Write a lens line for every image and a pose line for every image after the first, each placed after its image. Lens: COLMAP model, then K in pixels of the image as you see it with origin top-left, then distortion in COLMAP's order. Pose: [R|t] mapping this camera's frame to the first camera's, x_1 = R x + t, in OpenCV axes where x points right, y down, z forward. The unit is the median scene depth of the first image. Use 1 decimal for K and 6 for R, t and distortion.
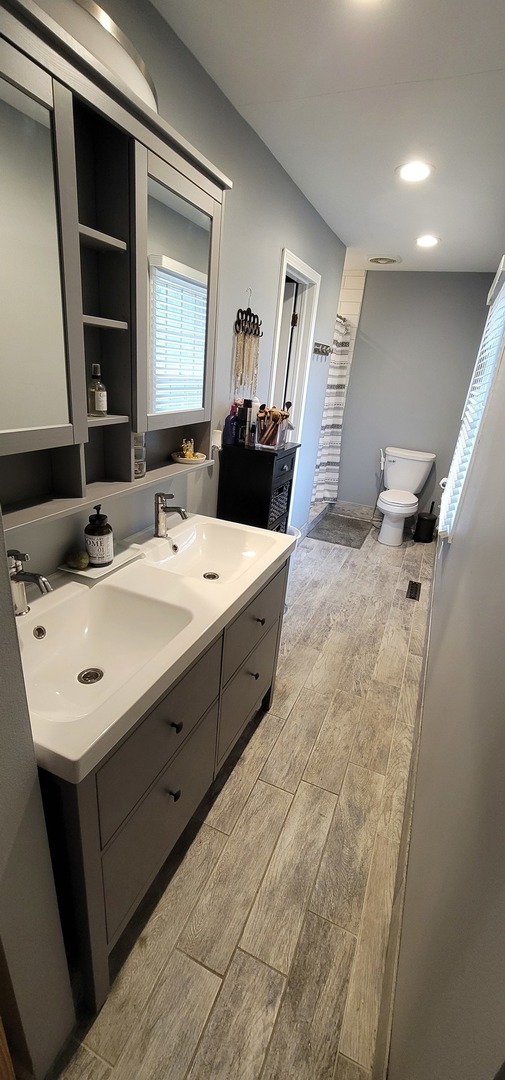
lens RADIAL K [[442.9, 0, 249.5], [0, 442.9, 538.2], [0, 0, 1]] dist [-0.001299, 0.000540]
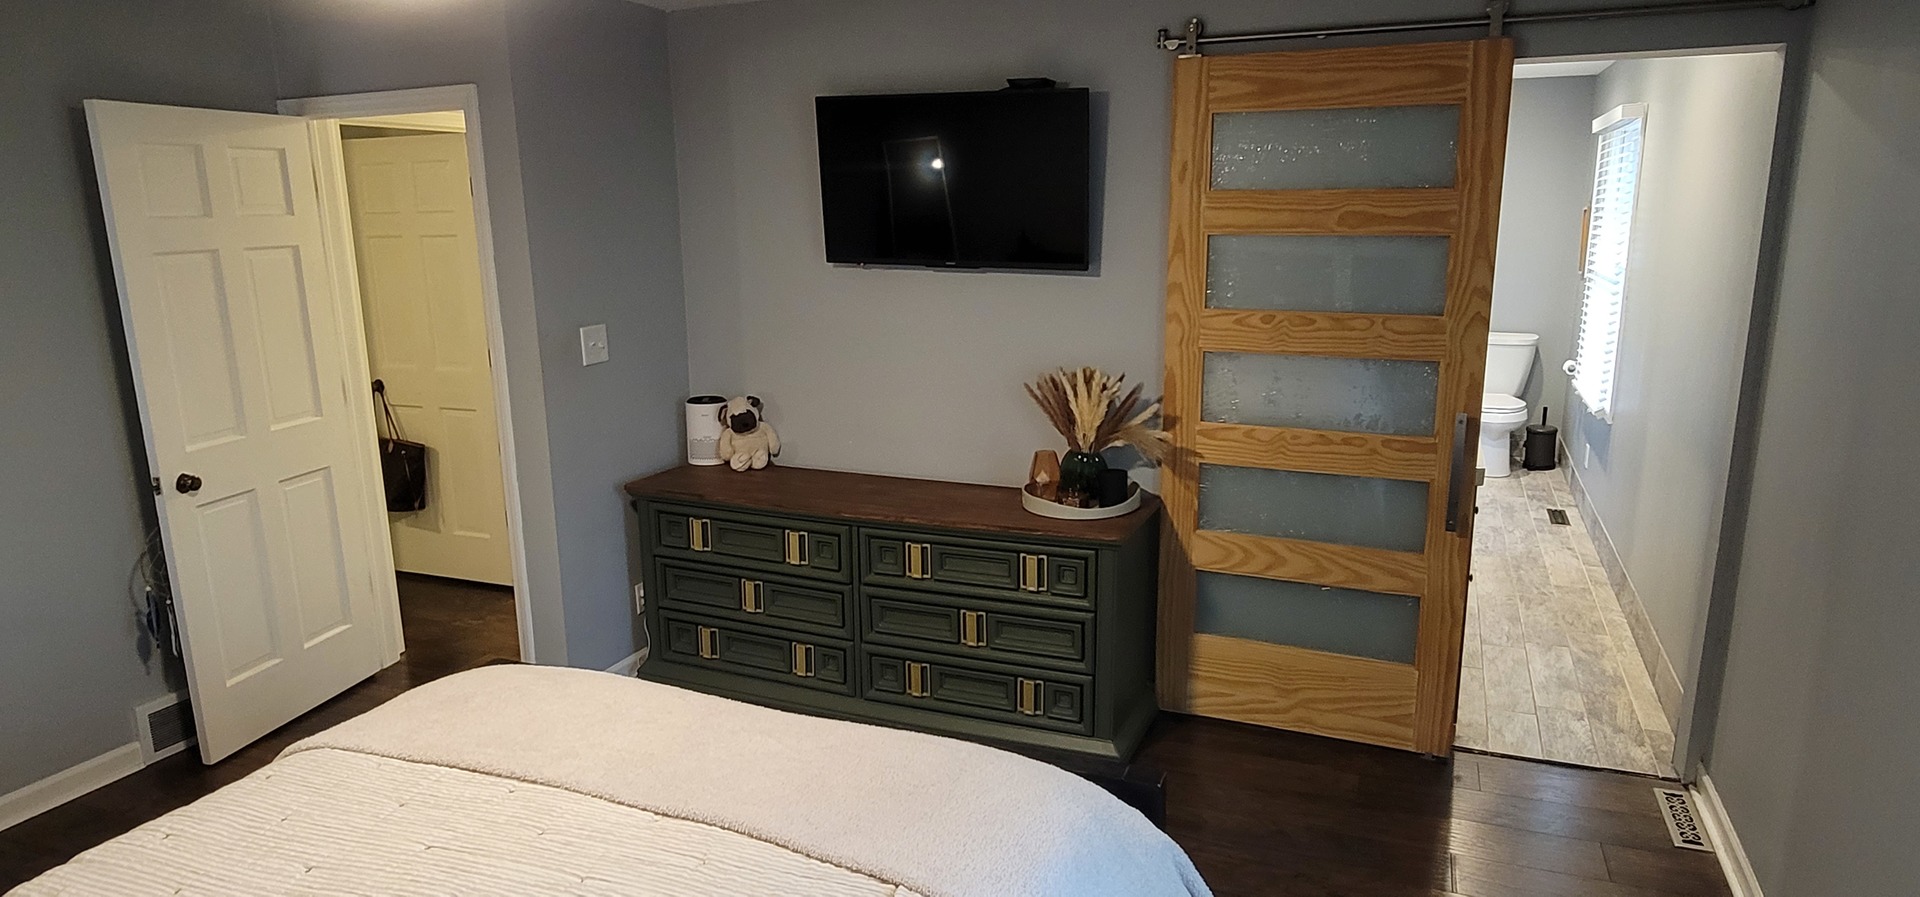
lens RADIAL K [[1124.9, 0, 960.2], [0, 1124.9, 452.0], [0, 0, 1]] dist [0.006451, -0.000005]
pose [[0.994941, -0.100246, -0.006529, -0.436183], [0.097804, 0.981444, -0.164929, 0.172669], [0.022941, 0.163456, 0.986284, -0.636028]]
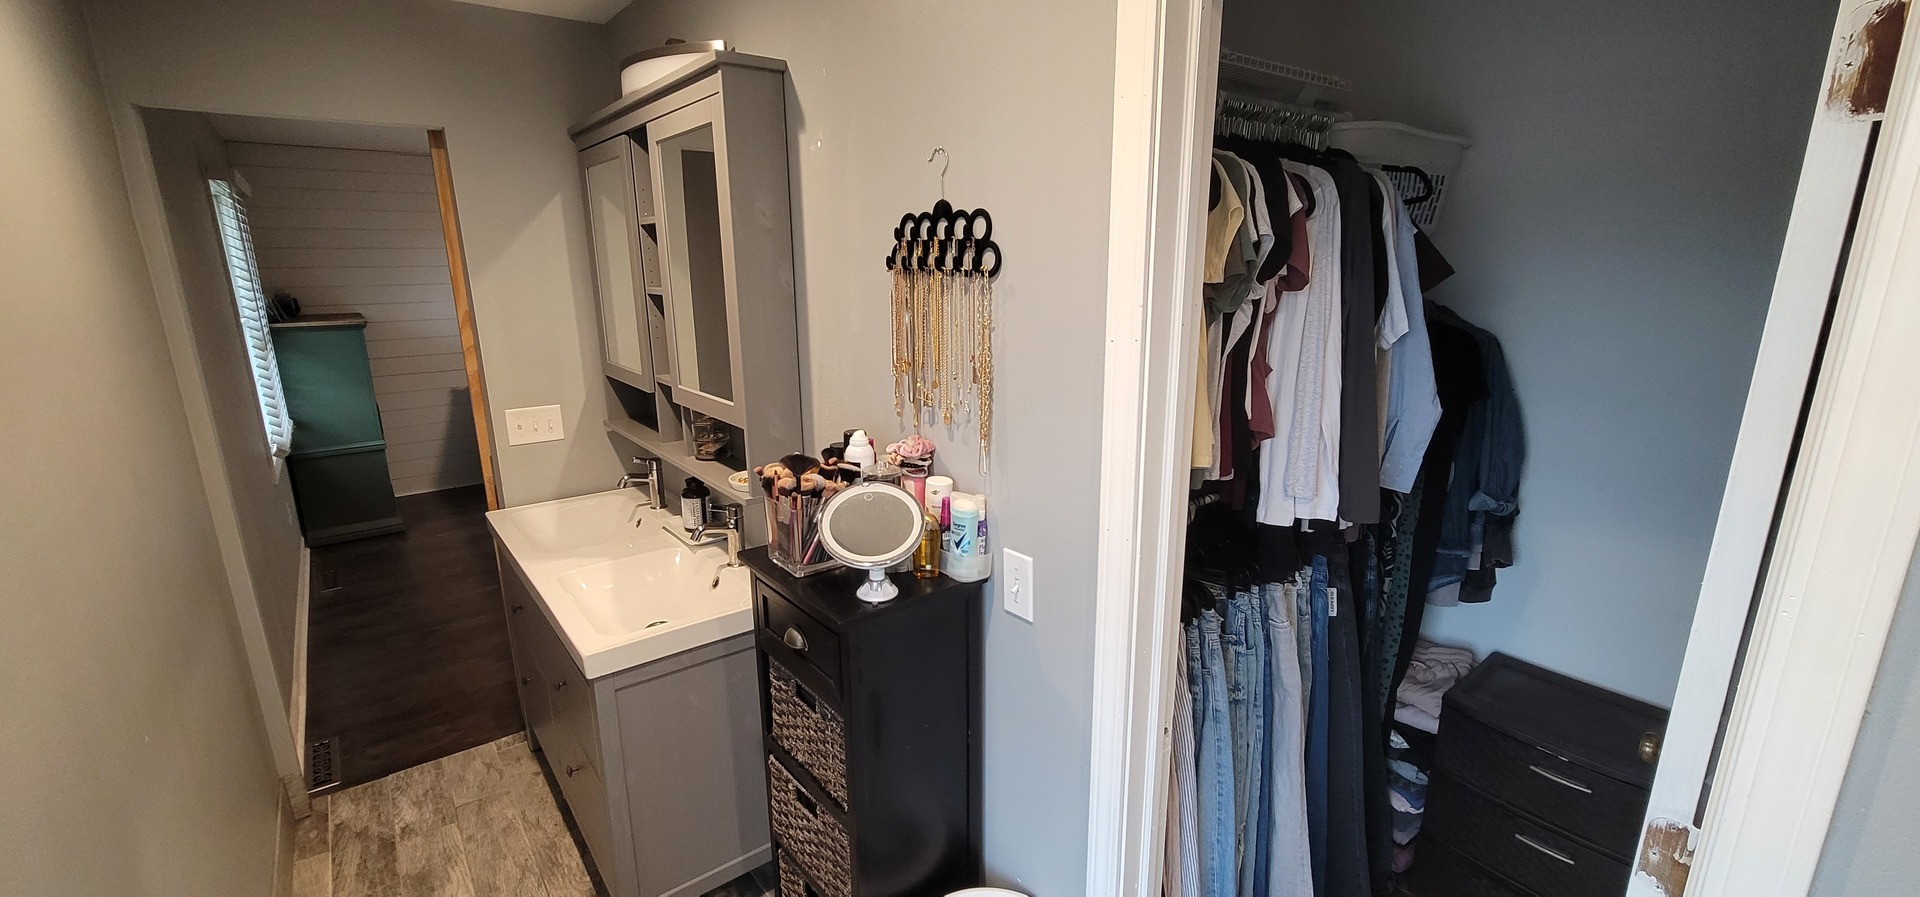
lens RADIAL K [[787.3, 0, 961.5], [0, 787.3, 451.0], [0, 0, 1]] dist [-0.001299, 0.000540]
pose [[-0.467261, 0.130766, -0.874396, 0.280599], [-0.357537, 0.876575, 0.322153, -0.275098], [0.808600, 0.463158, -0.362835, 0.662562]]
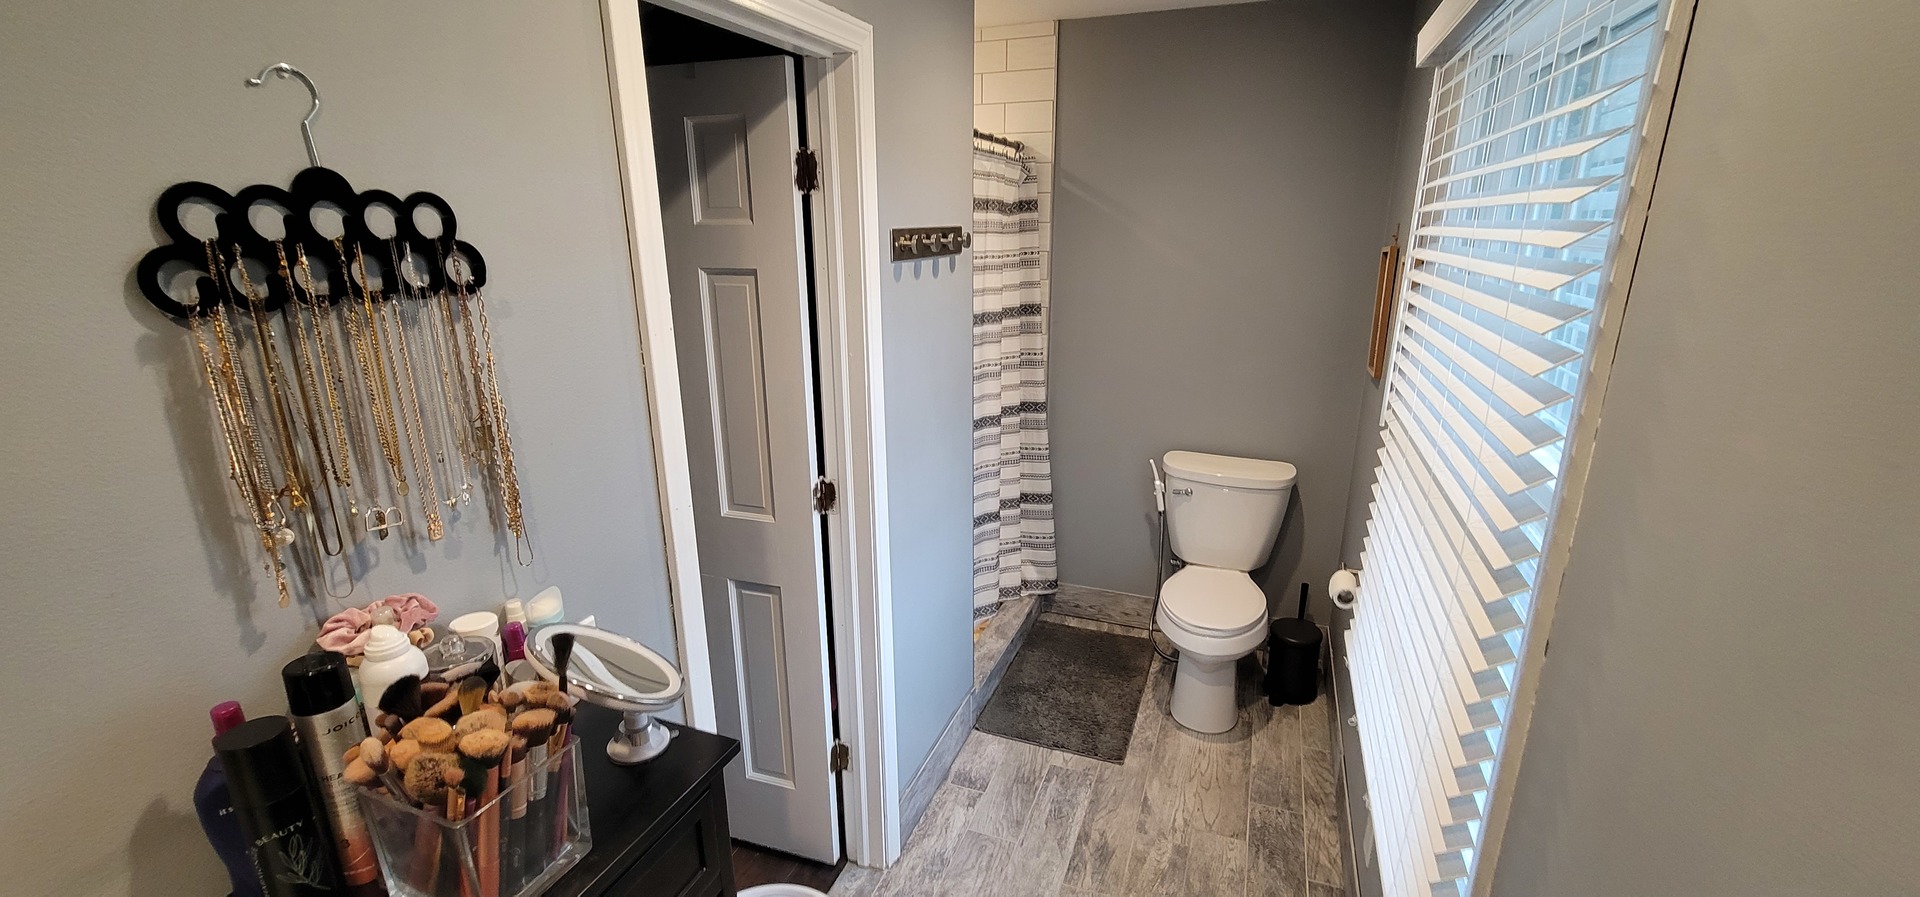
lens RADIAL K [[787.3, 0, 962.0], [0, 787.3, 449.1], [0, 0, 1]] dist [-0.001299, 0.000540]
pose [[0.995185, -0.096974, 0.014272, 0.130084], [0.097879, 0.990948, -0.091880, -0.169671], [-0.005233, 0.092834, 0.995668, 0.333637]]
